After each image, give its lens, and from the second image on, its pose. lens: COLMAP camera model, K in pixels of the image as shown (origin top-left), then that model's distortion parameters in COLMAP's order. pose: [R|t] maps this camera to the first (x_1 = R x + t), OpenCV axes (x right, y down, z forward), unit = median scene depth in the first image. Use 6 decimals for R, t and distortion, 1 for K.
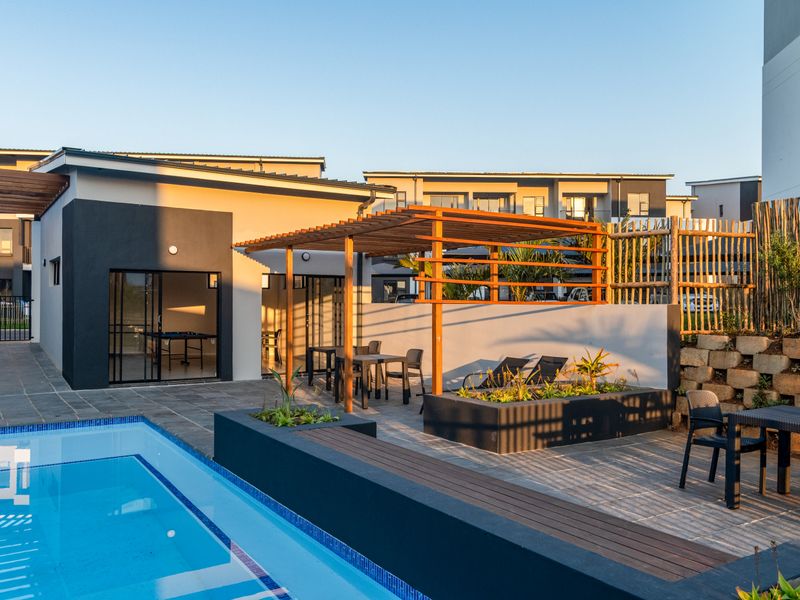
lens RADIAL K [[645.9, 0, 398.2], [0, 645.9, 294.4], [0, 0, 1]] dist [-0.024890, 0.003969]
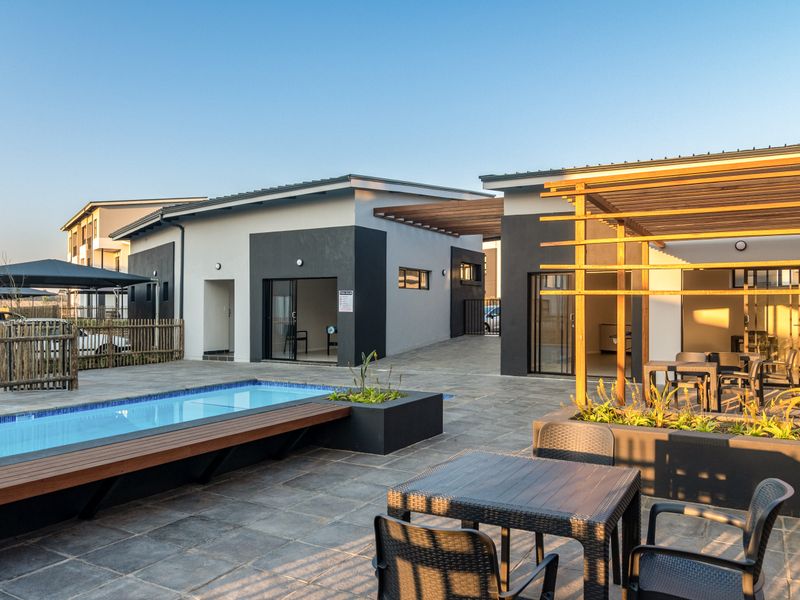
lens RADIAL K [[645.9, 0, 396.1], [0, 645.9, 304.9], [0, 0, 1]] dist [-0.024890, 0.003969]
pose [[0.444155, -0.001997, -0.895948, 0.501504], [0.015795, 0.999860, 0.005601, 0.007793], [0.895811, -0.016639, 0.444124, 0.294026]]
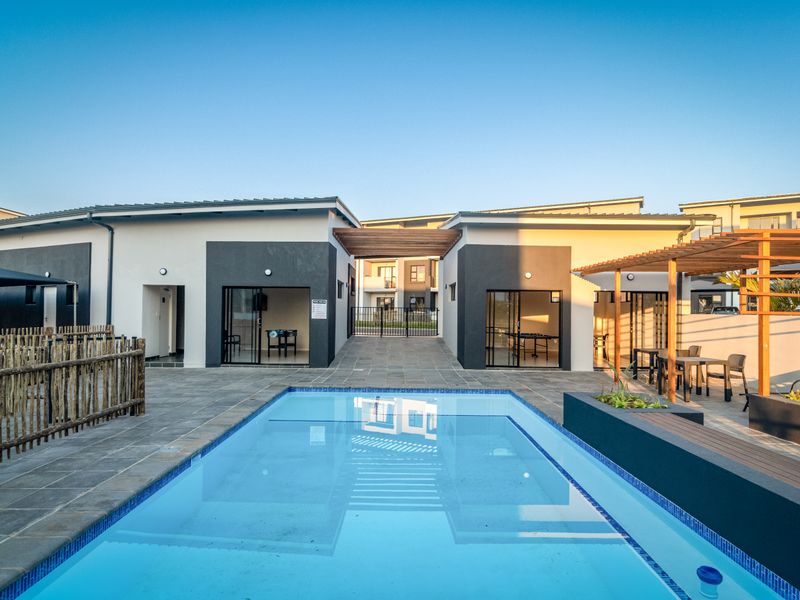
lens RADIAL K [[468.8, 0, 399.3], [0, 468.8, 305.2], [0, 0, 1]] dist [-0.020890, -0.000675]
pose [[0.829438, -0.001437, -0.558597, -0.009688], [-0.000655, 0.999993, -0.003546, 0.000422], [0.558599, 0.003307, 0.829431, -0.014385]]
